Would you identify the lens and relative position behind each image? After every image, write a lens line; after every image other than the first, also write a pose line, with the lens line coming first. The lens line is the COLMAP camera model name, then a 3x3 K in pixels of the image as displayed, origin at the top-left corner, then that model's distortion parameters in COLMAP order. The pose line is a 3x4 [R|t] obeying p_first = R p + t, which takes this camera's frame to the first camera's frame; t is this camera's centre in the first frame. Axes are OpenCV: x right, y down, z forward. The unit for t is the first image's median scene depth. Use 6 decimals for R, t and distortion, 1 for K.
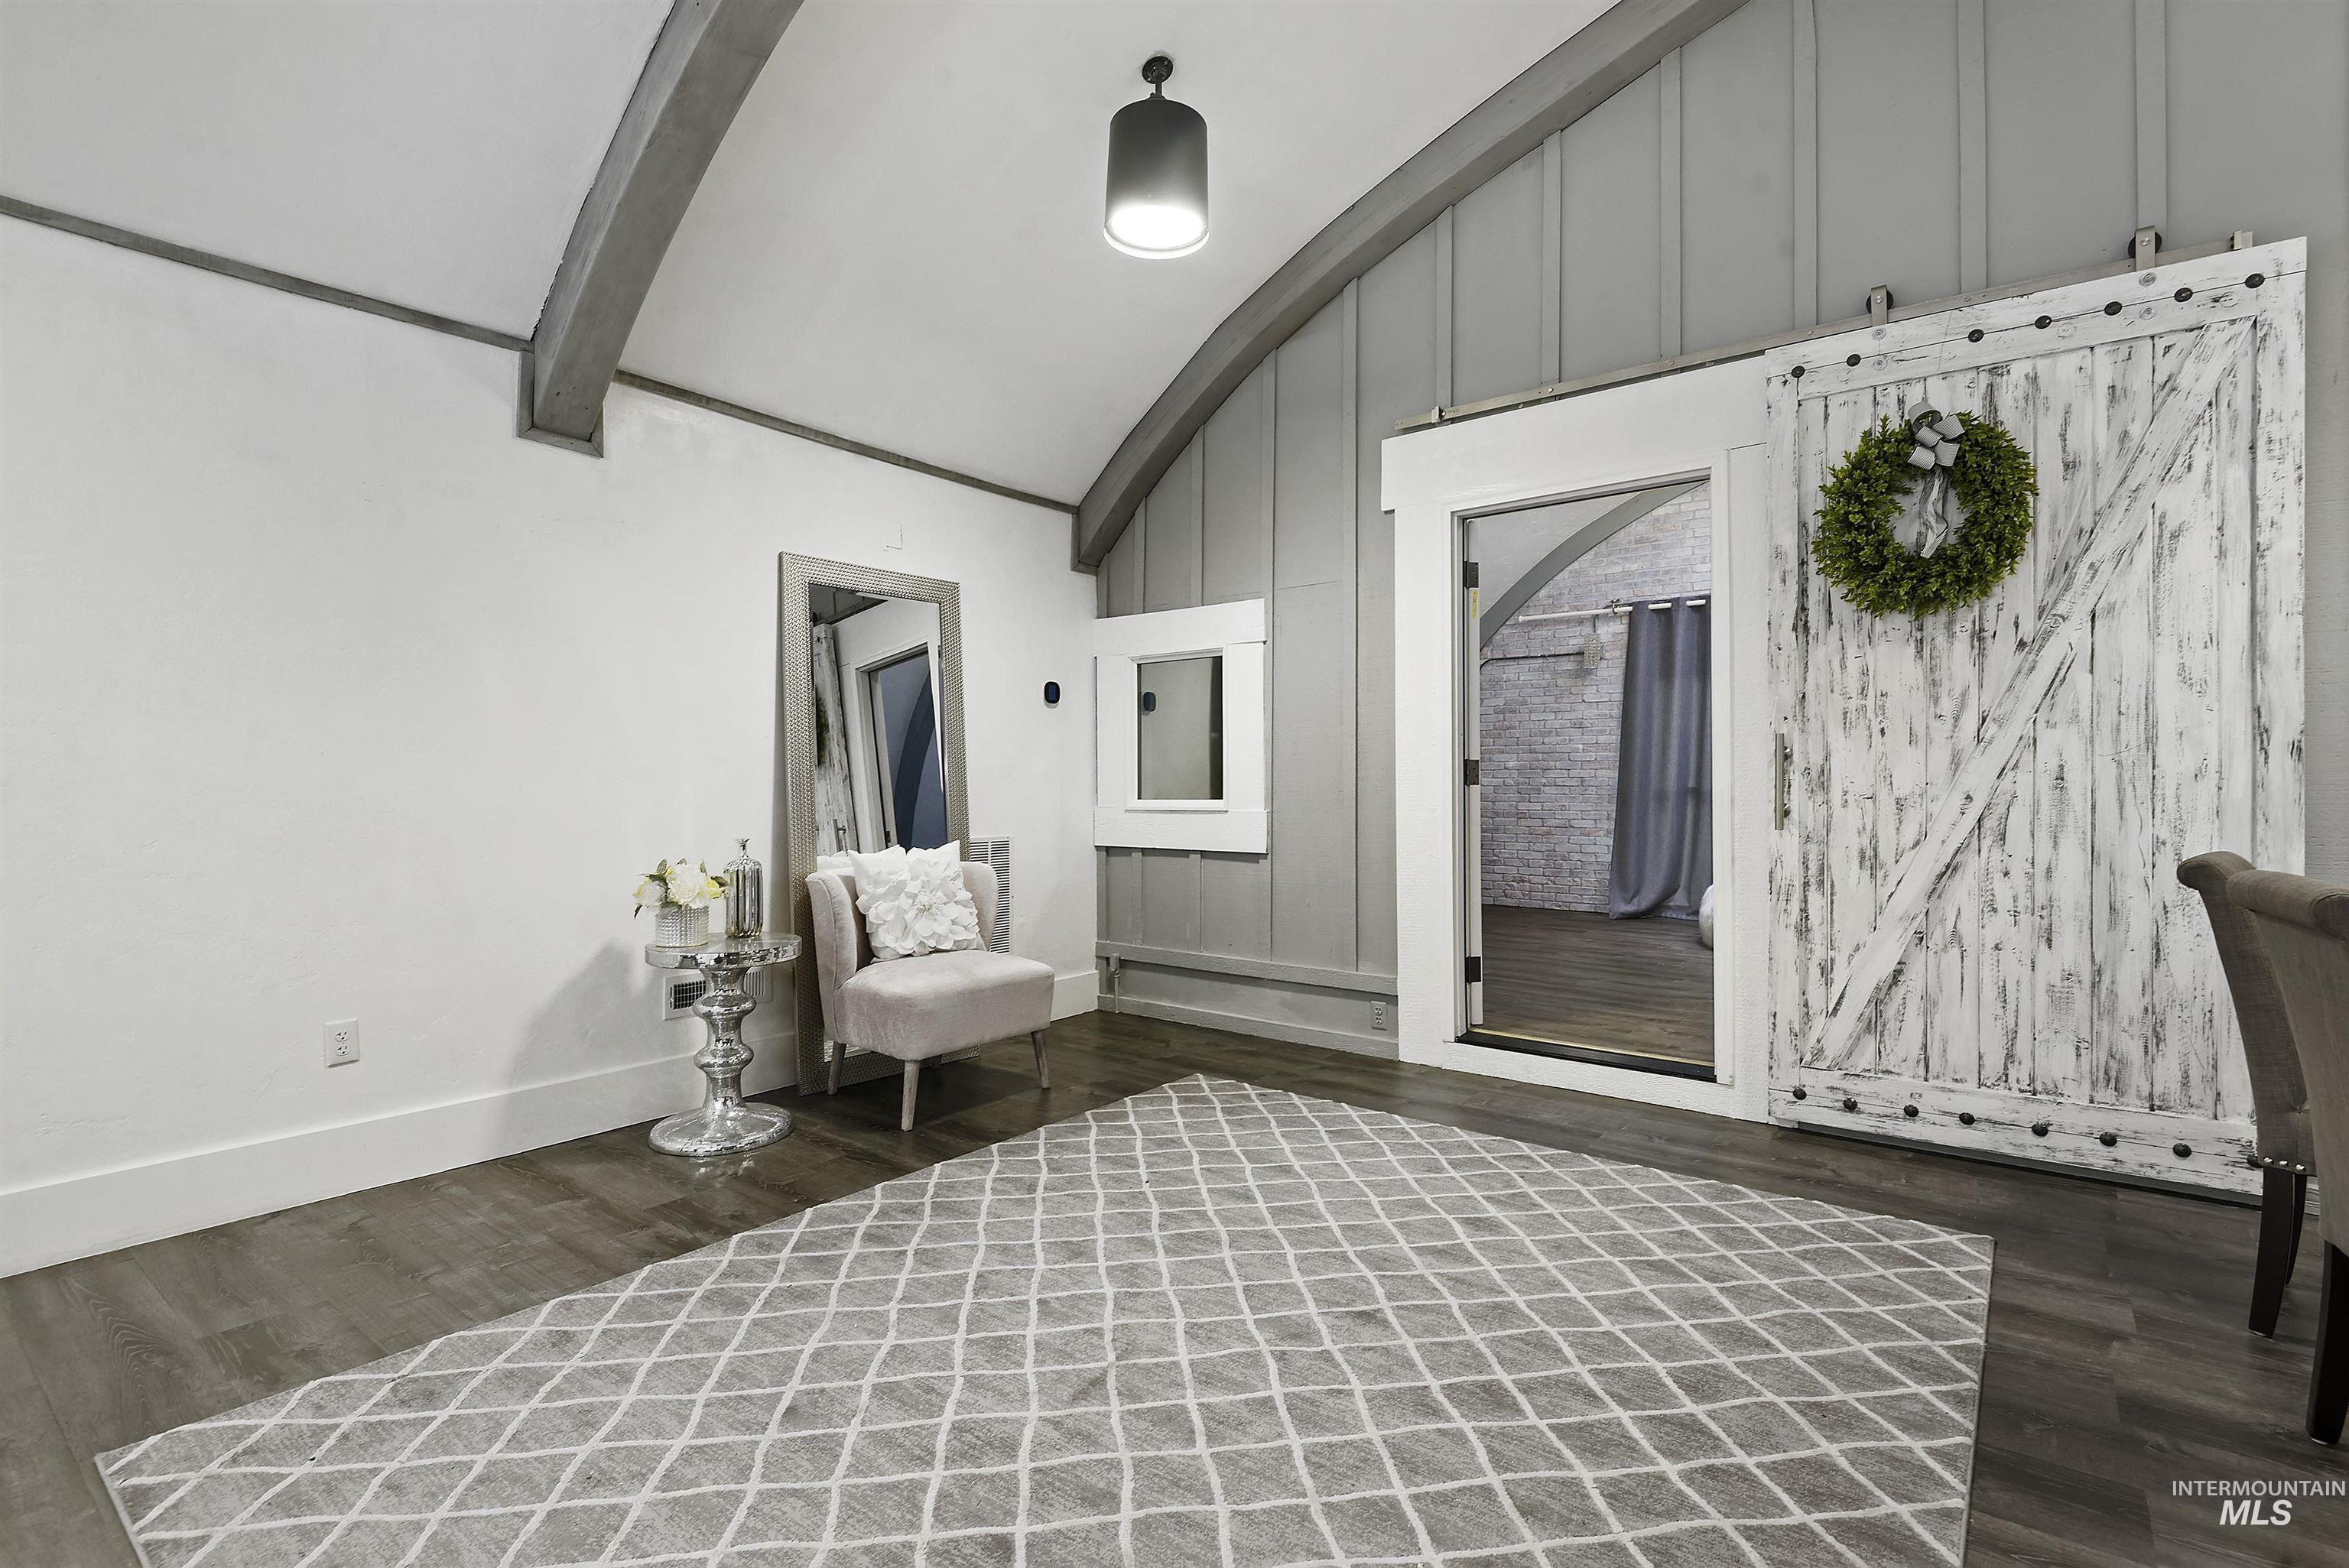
lens RADIAL K [[1097.1, 0, 1155.6], [0, 1097.1, 797.6], [0, 0, 1]] dist [0.020047, -0.010881]
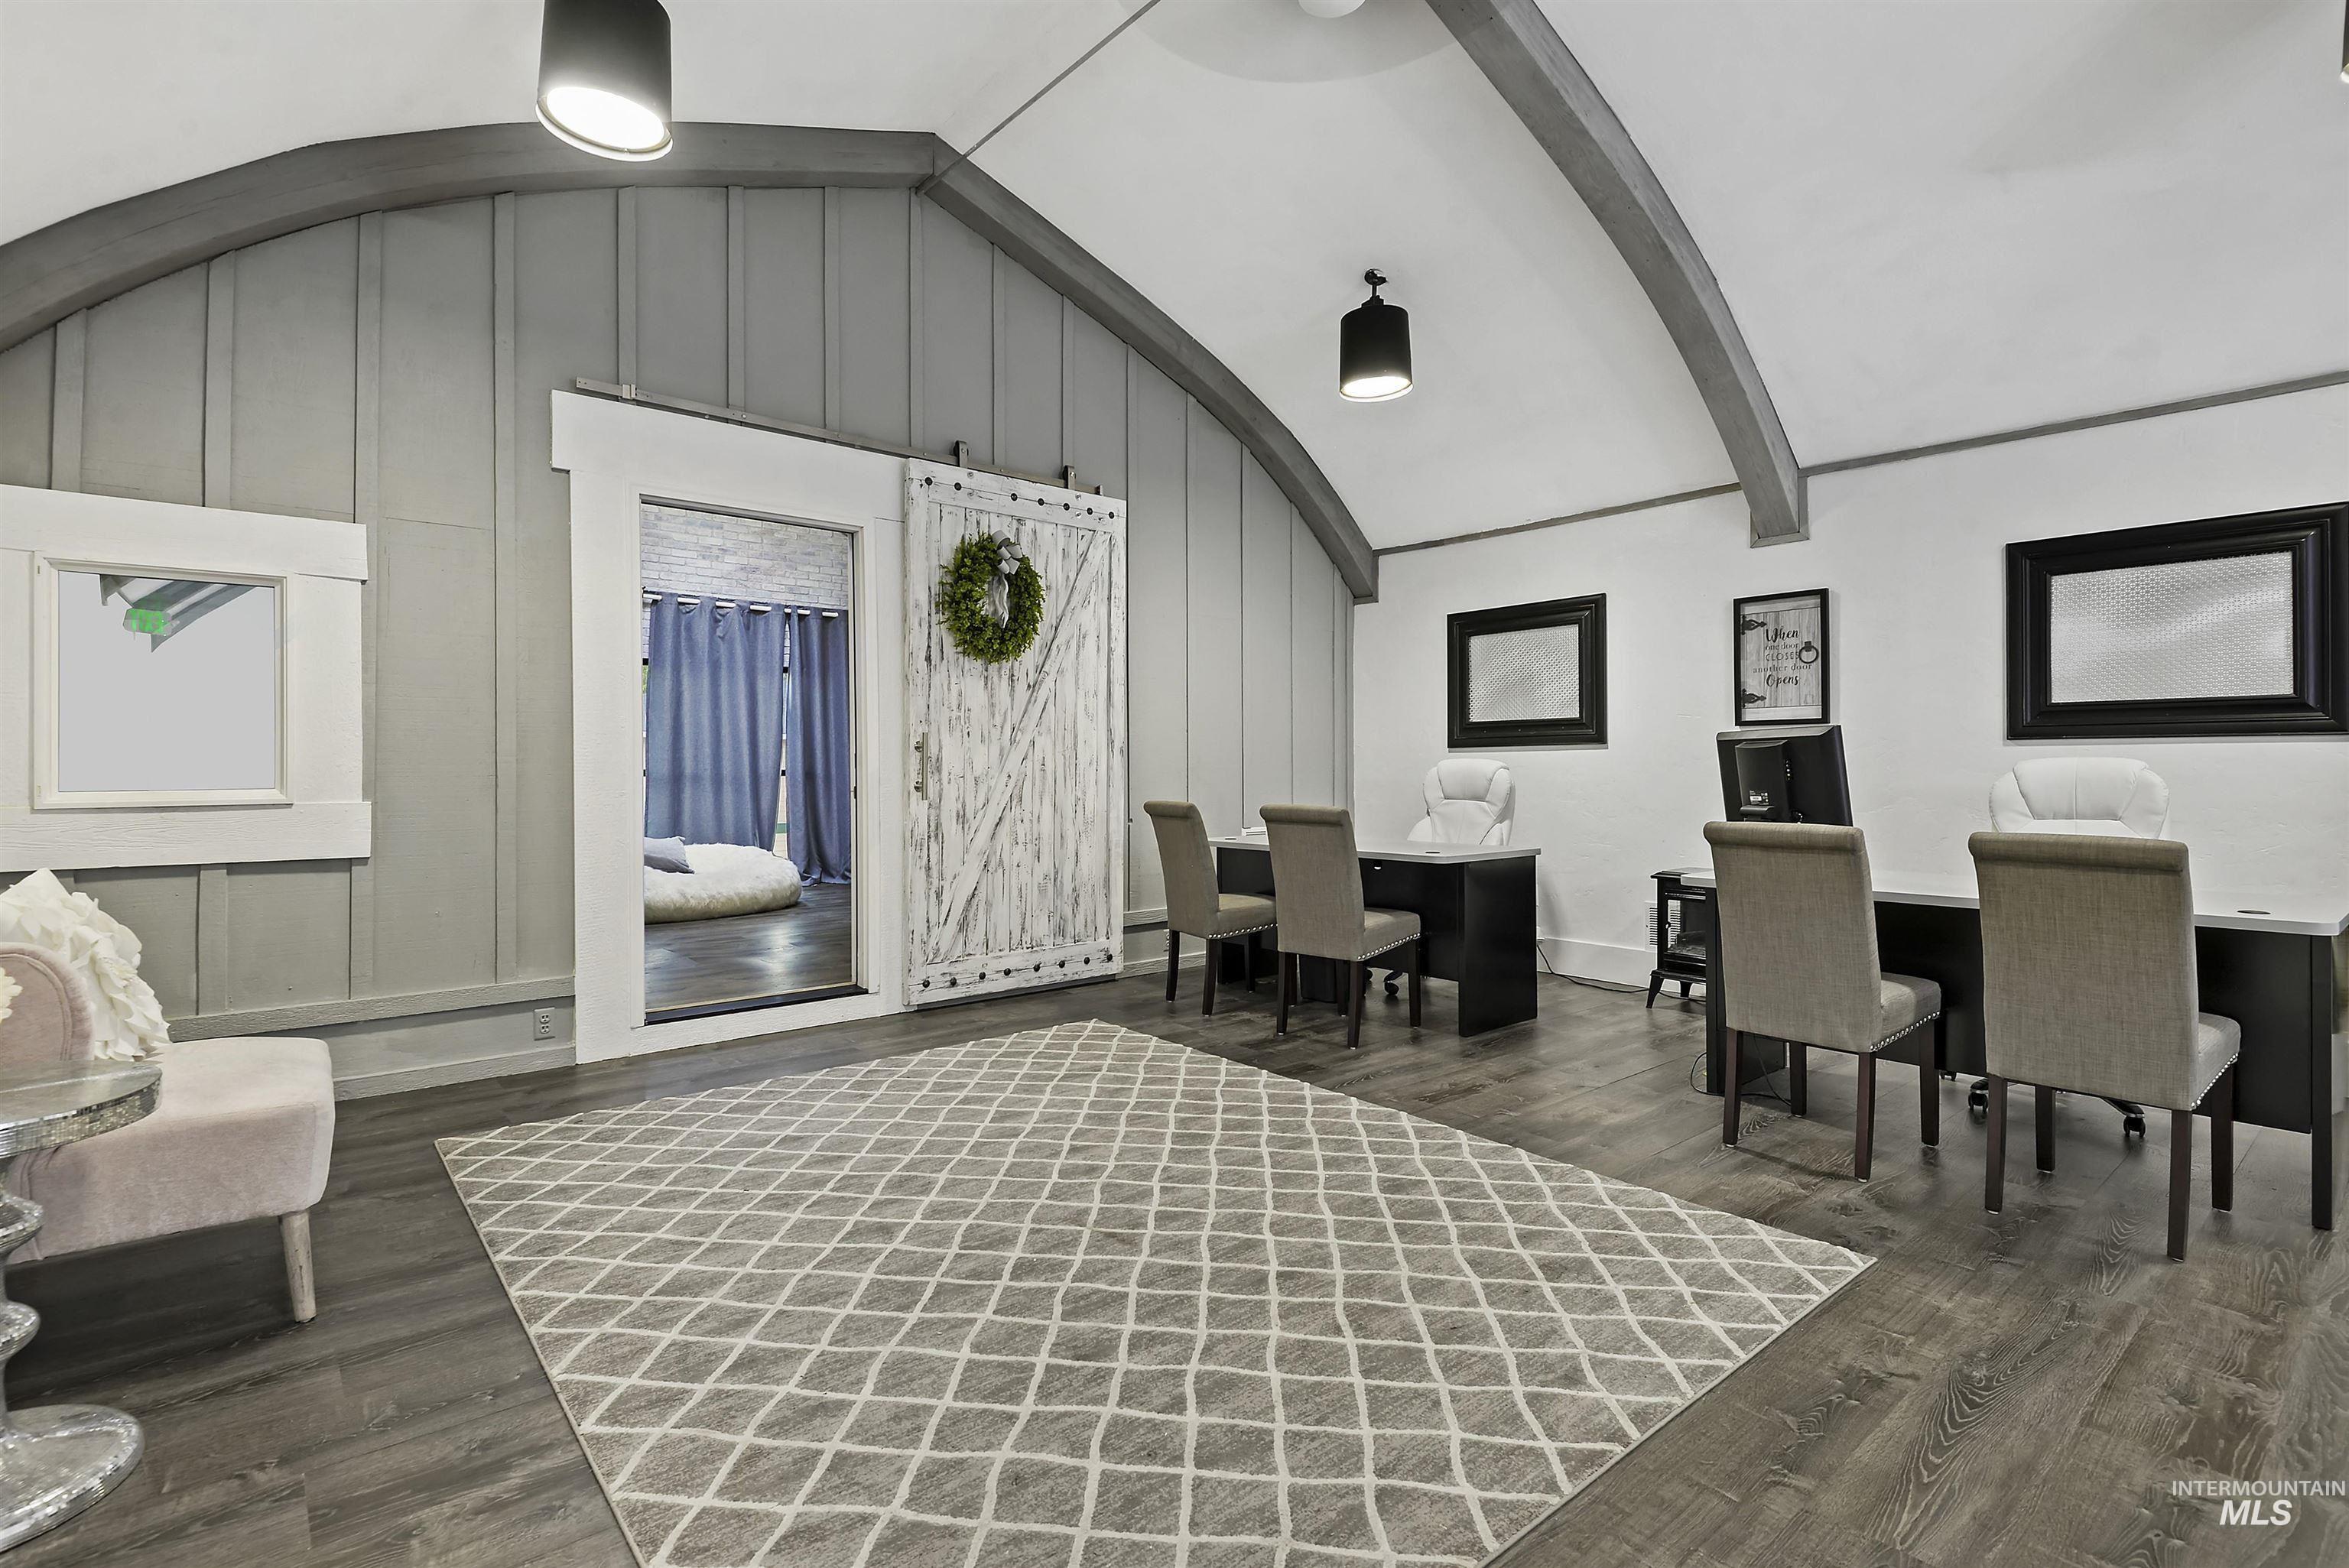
lens RADIAL K [[1097.1, 0, 1200.3], [0, 1097.1, 783.6], [0, 0, 1]] dist [0.020047, -0.010881]
pose [[0.192372, -0.017082, 0.981173, -0.800665], [0.010844, 0.999824, 0.015280, -0.010696], [-0.981262, 0.007701, 0.192523, 0.400690]]
